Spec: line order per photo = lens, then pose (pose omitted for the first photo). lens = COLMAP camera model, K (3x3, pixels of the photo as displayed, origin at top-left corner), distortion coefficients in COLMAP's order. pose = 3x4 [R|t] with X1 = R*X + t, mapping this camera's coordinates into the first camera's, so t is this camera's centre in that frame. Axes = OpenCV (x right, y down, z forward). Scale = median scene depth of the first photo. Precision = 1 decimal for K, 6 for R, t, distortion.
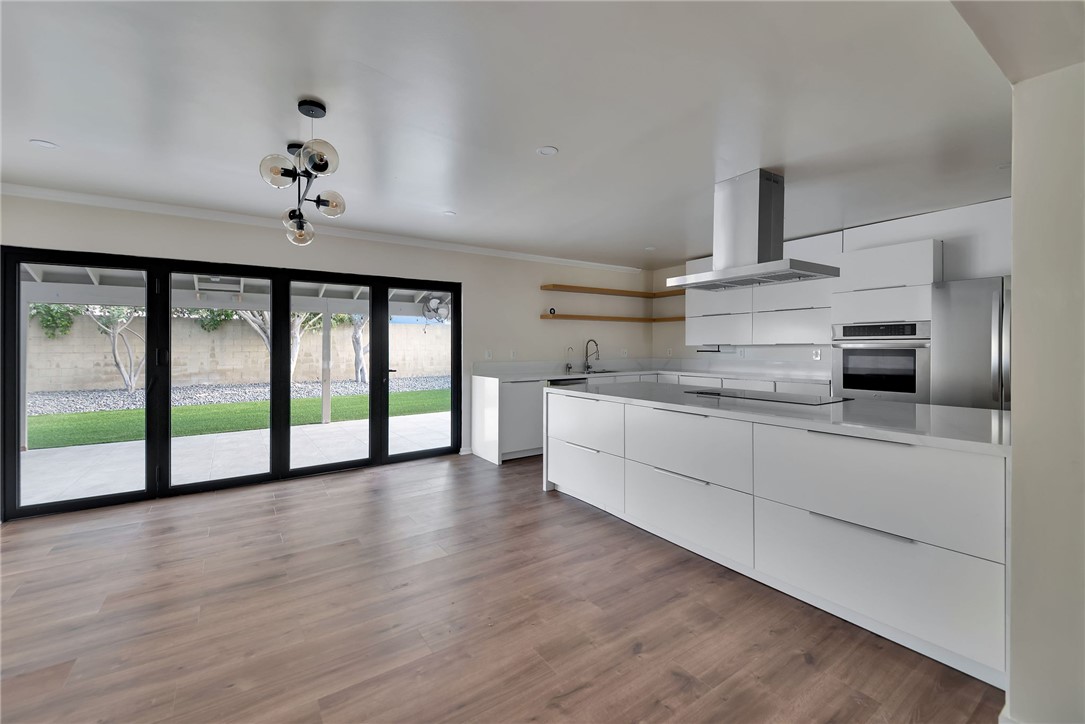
lens RADIAL K [[442.8, 0, 535.2], [0, 442.8, 344.9], [0, 0, 1]] dist [-0.004010, -0.002752]
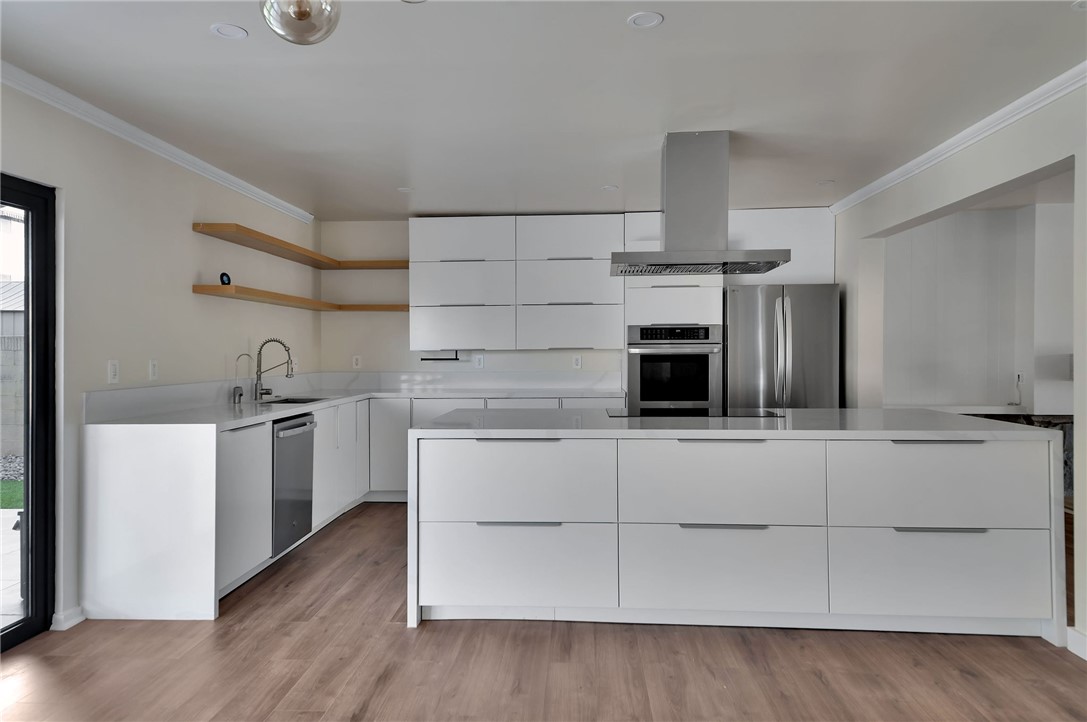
lens RADIAL K [[712.3, 0, 541.7], [0, 712.3, 357.8], [0, 0, 1]] dist [0.031376, -0.002489]
pose [[0.600238, -0.007135, 0.799790, -0.534105], [-0.001049, 0.999952, 0.009708, 0.002245], [-0.799821, -0.006666, 0.600202, 0.352657]]
